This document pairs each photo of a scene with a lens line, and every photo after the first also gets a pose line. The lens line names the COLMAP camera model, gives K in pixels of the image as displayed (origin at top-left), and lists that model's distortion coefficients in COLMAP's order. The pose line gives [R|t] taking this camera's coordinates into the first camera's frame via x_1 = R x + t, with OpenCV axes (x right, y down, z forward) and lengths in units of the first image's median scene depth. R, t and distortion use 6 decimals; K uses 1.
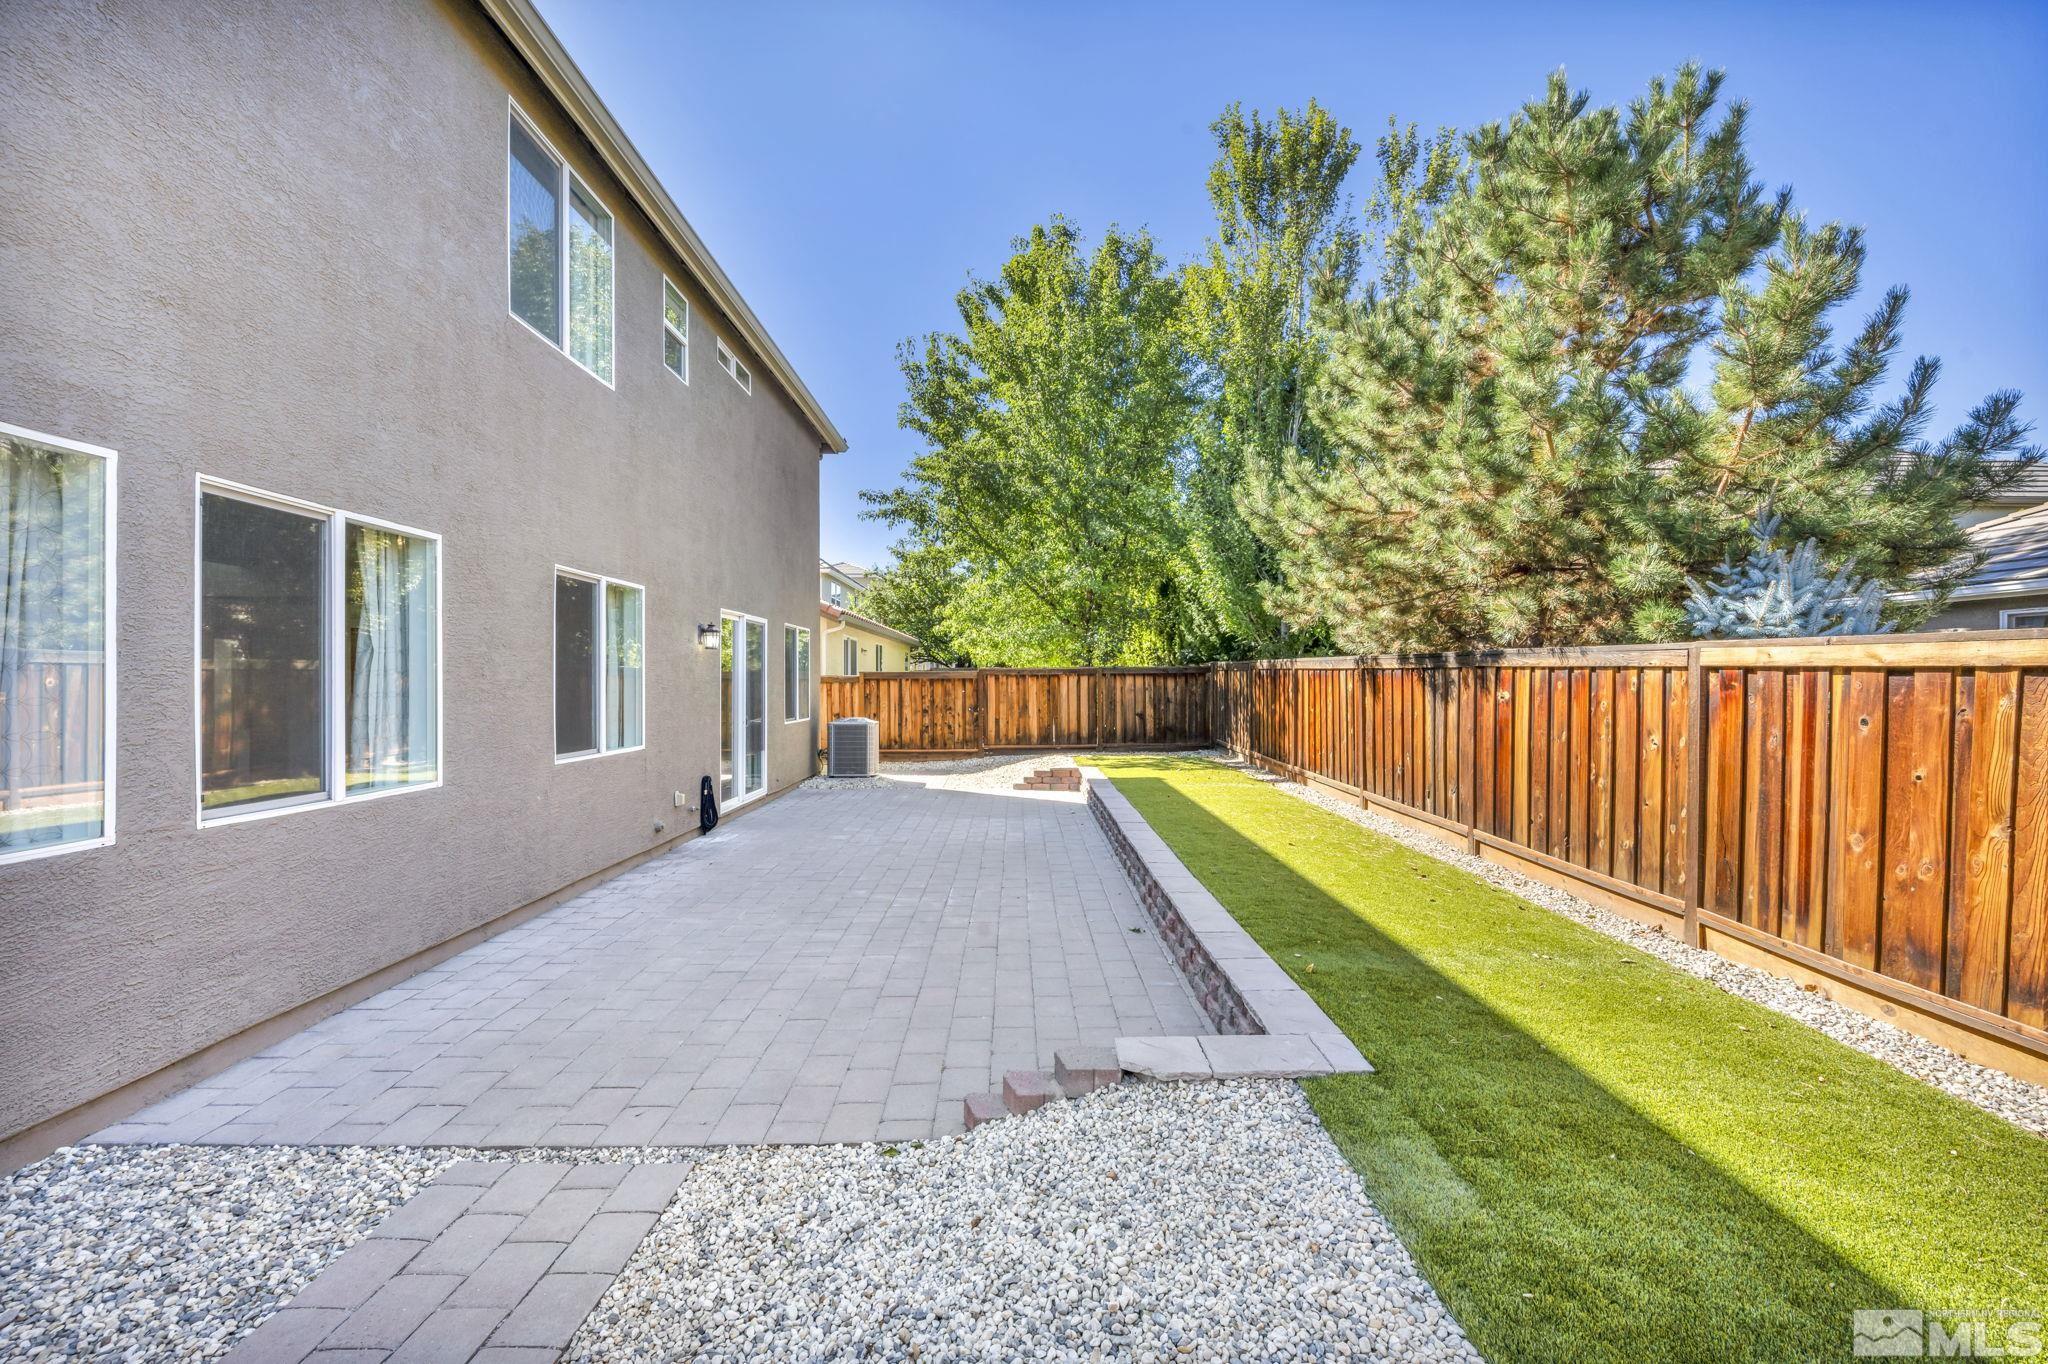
lens RADIAL K [[824.7, 0, 1046.8], [0, 824.7, 682.4], [0, 0, 1]] dist [-0.000072, -0.000221]
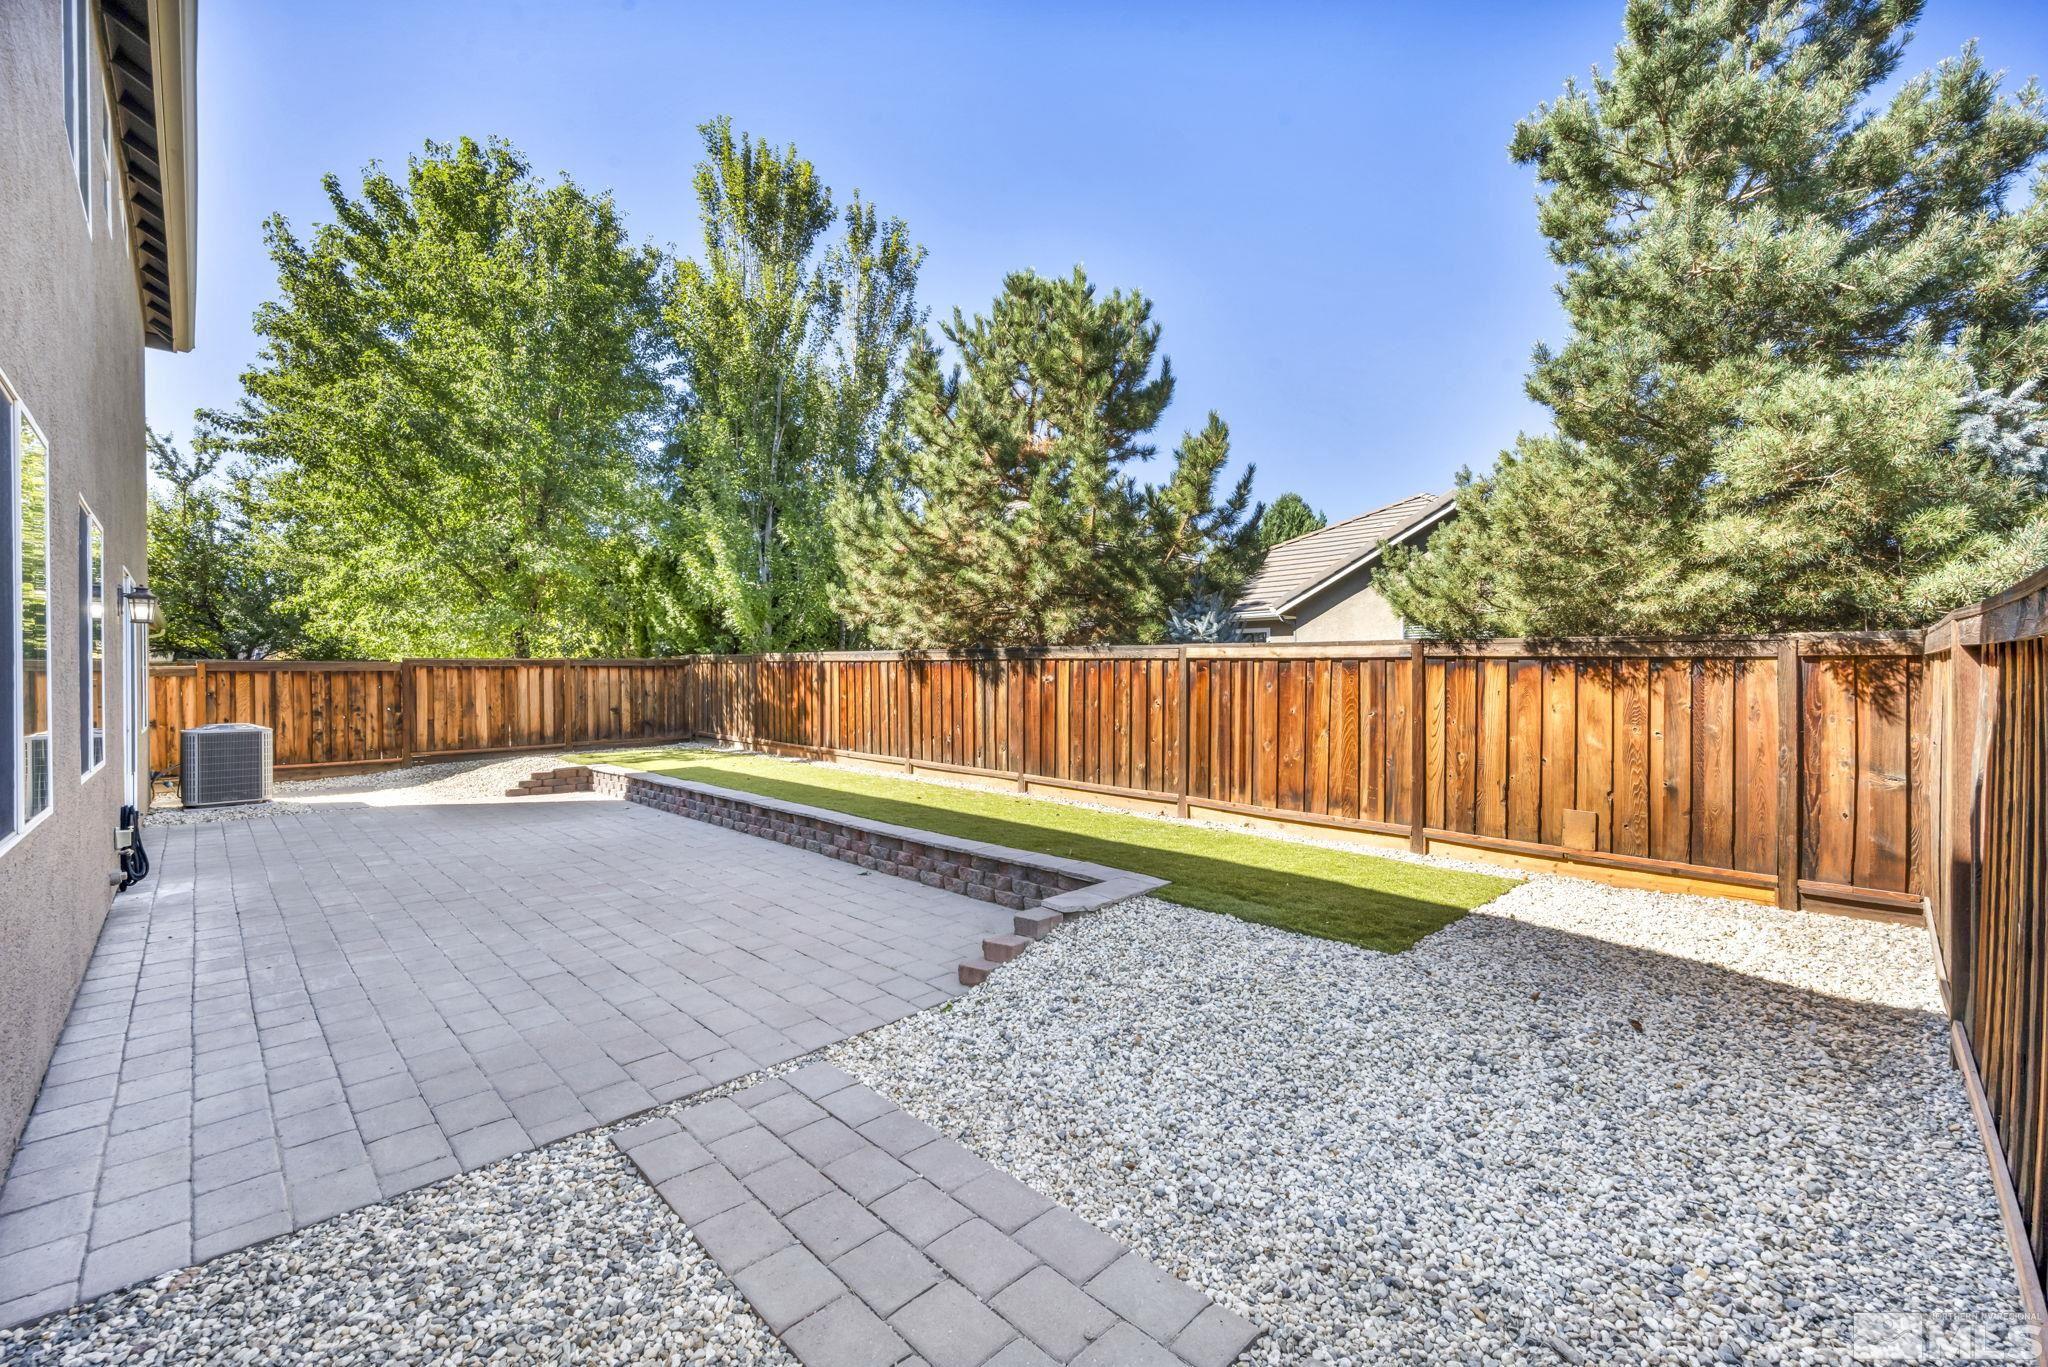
lens RADIAL K [[813.2, 0, 1032.5], [0, 813.2, 684.7], [0, 0, 1]] dist [-0.001330, 0.000046]
pose [[0.730160, -0.011075, 0.683186, -0.511609], [0.006350, 0.999935, 0.009423, 0.014806], [-0.683246, -0.002542, 0.730184, -0.033782]]
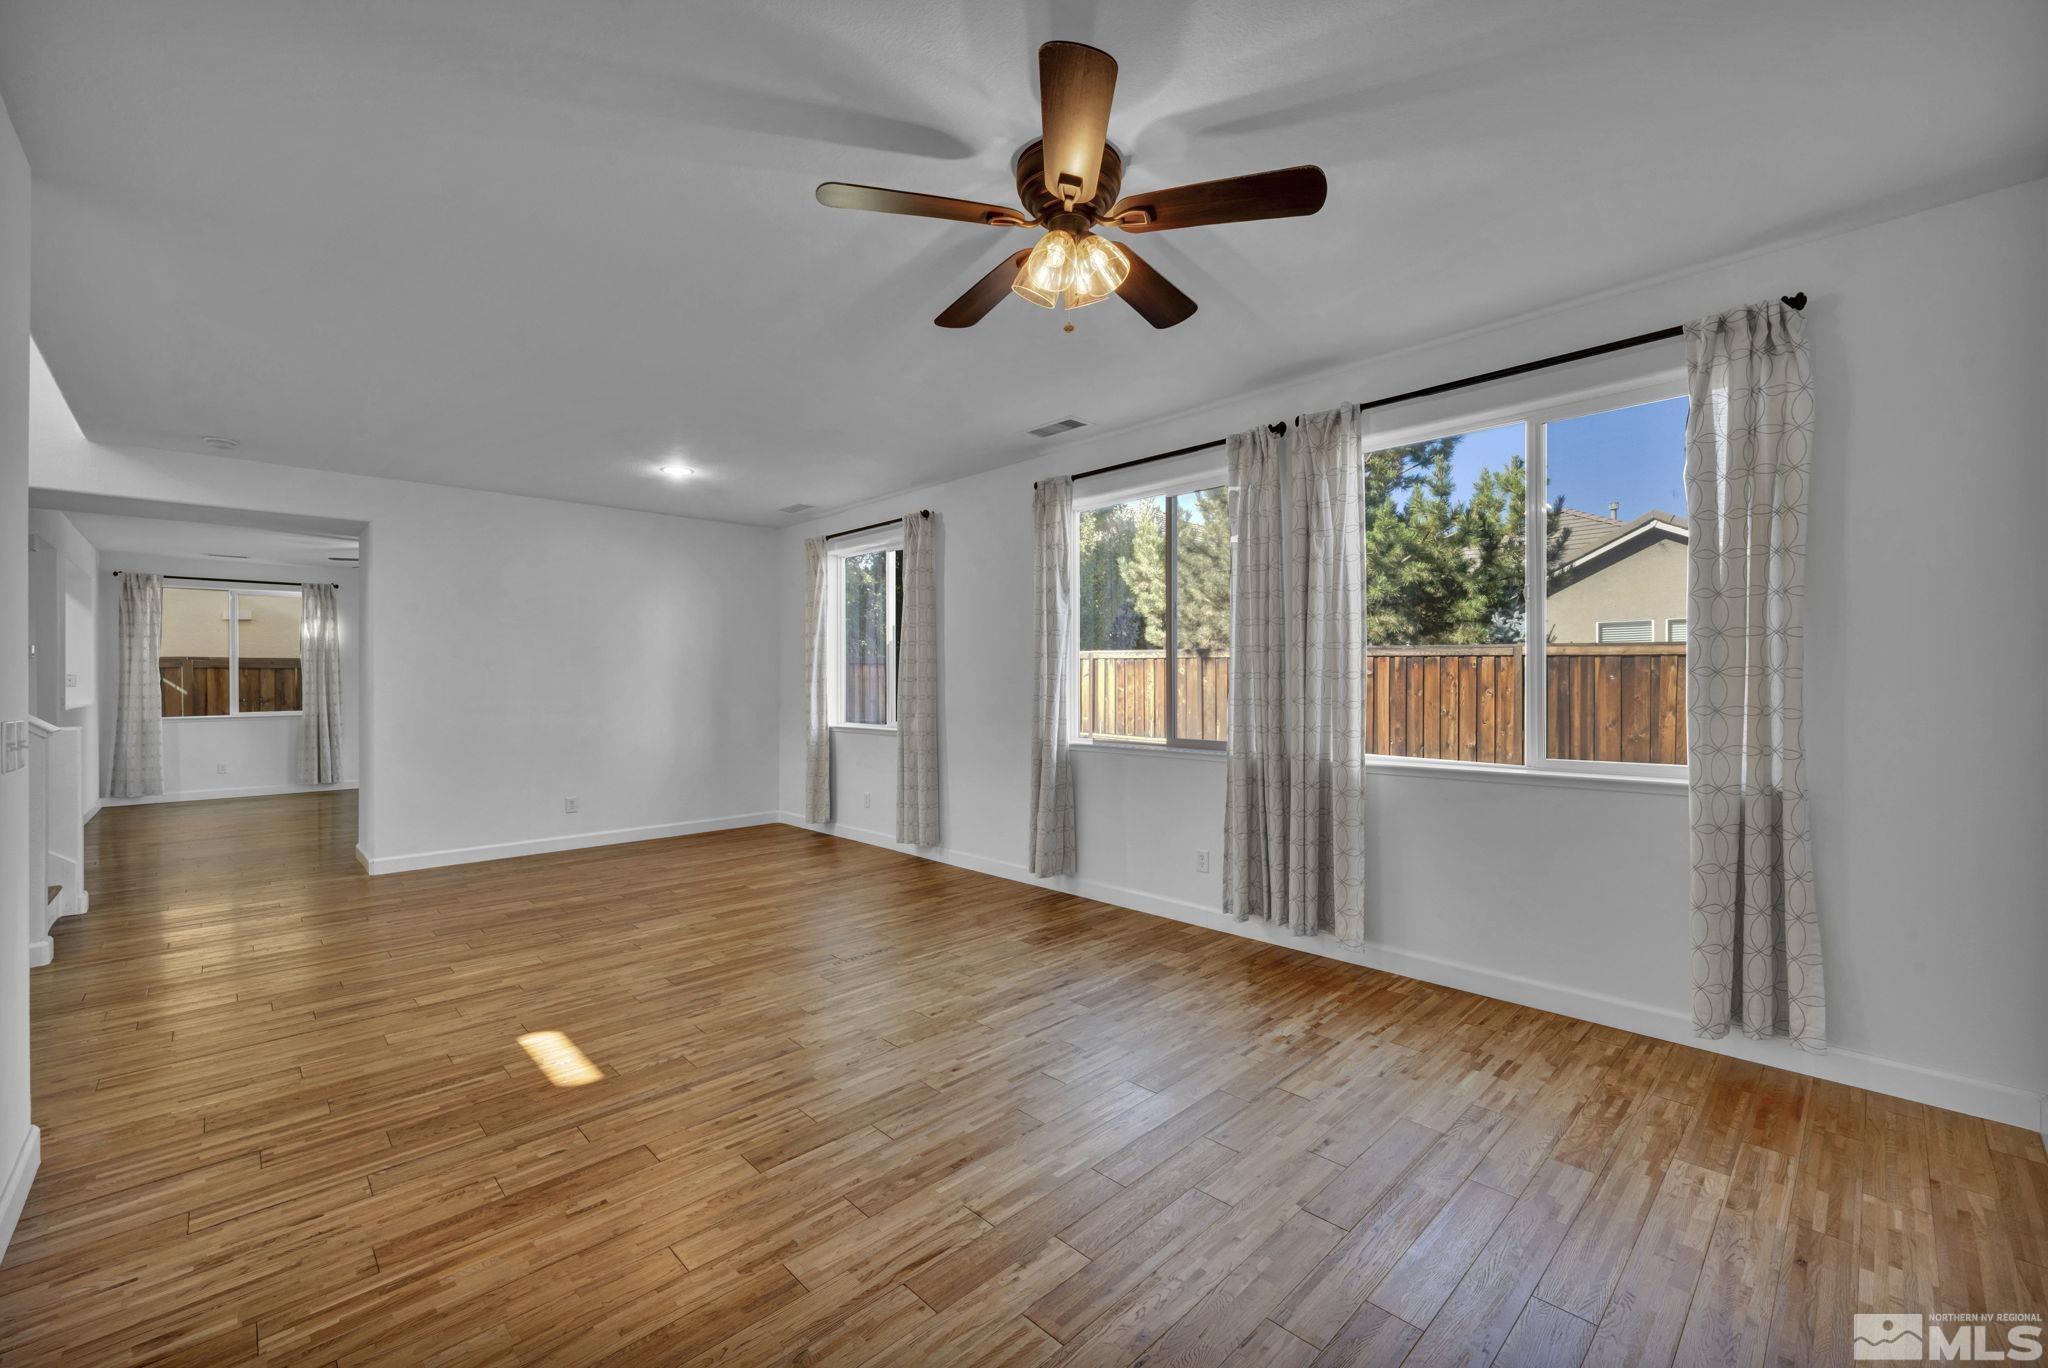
lens RADIAL K [[813.2, 0, 1032.5], [0, 813.2, 685.2], [0, 0, 1]] dist [-0.001330, 0.000046]
pose [[0.741868, -0.006519, 0.670514, -1.266619], [0.002197, 0.999971, 0.007290, 0.032853], [-0.670542, -0.003935, 0.741861, 0.232768]]
